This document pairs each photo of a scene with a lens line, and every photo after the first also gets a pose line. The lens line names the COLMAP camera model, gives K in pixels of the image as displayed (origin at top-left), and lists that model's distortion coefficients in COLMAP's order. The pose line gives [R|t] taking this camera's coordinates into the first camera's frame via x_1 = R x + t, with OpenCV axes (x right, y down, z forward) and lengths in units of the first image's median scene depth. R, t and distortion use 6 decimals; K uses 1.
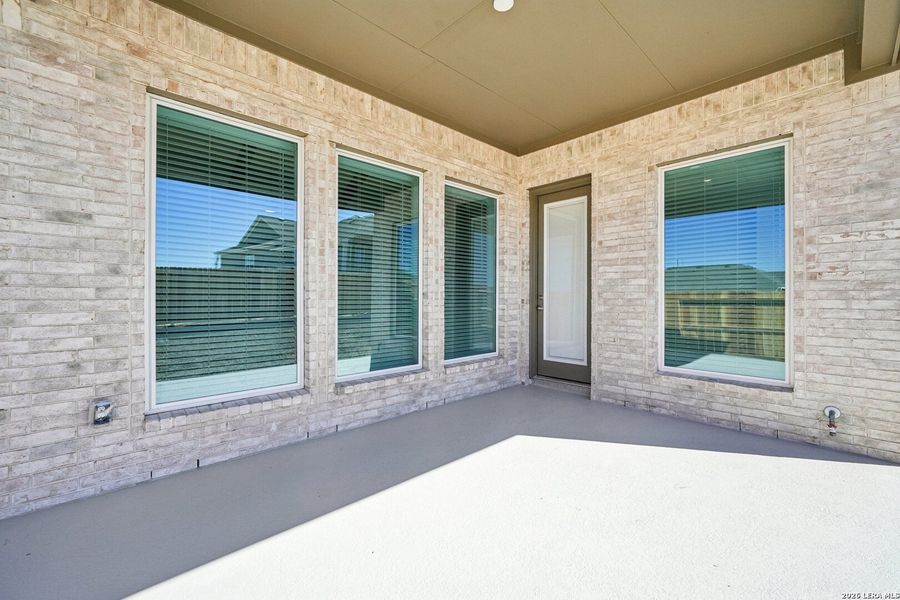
lens RADIAL K [[363.4, 0, 450.0], [0, 363.4, 294.3], [0, 0, 1]] dist [0.000602, 0.000097]
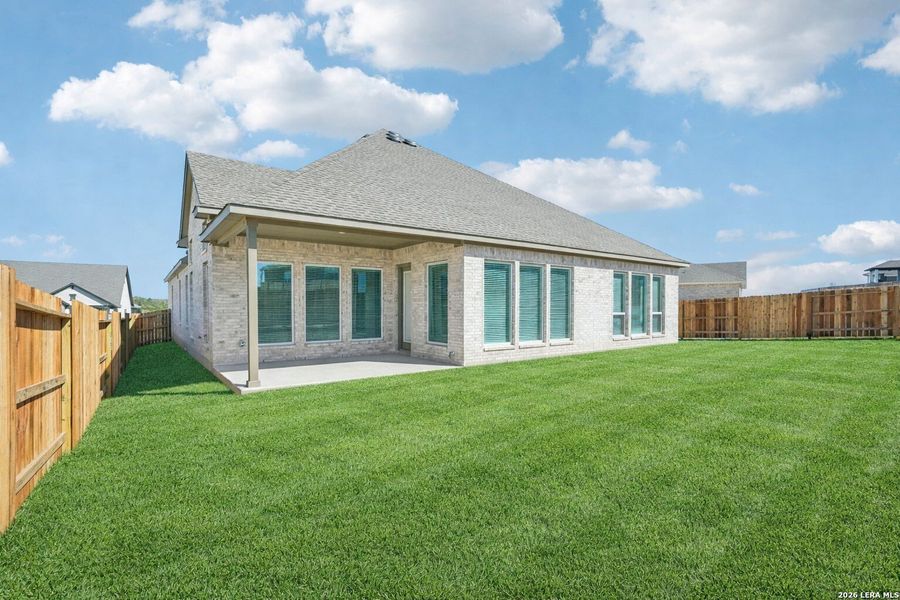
lens RADIAL K [[398.3, 0, 450.4], [0, 398.3, 308.2], [0, 0, 1]] dist [-0.000410, -0.000212]
pose [[0.991208, -0.002340, -0.132289, 0.998639], [0.003853, 0.999930, 0.011179, -0.057757], [0.132254, -0.011591, 0.991148, -1.593549]]
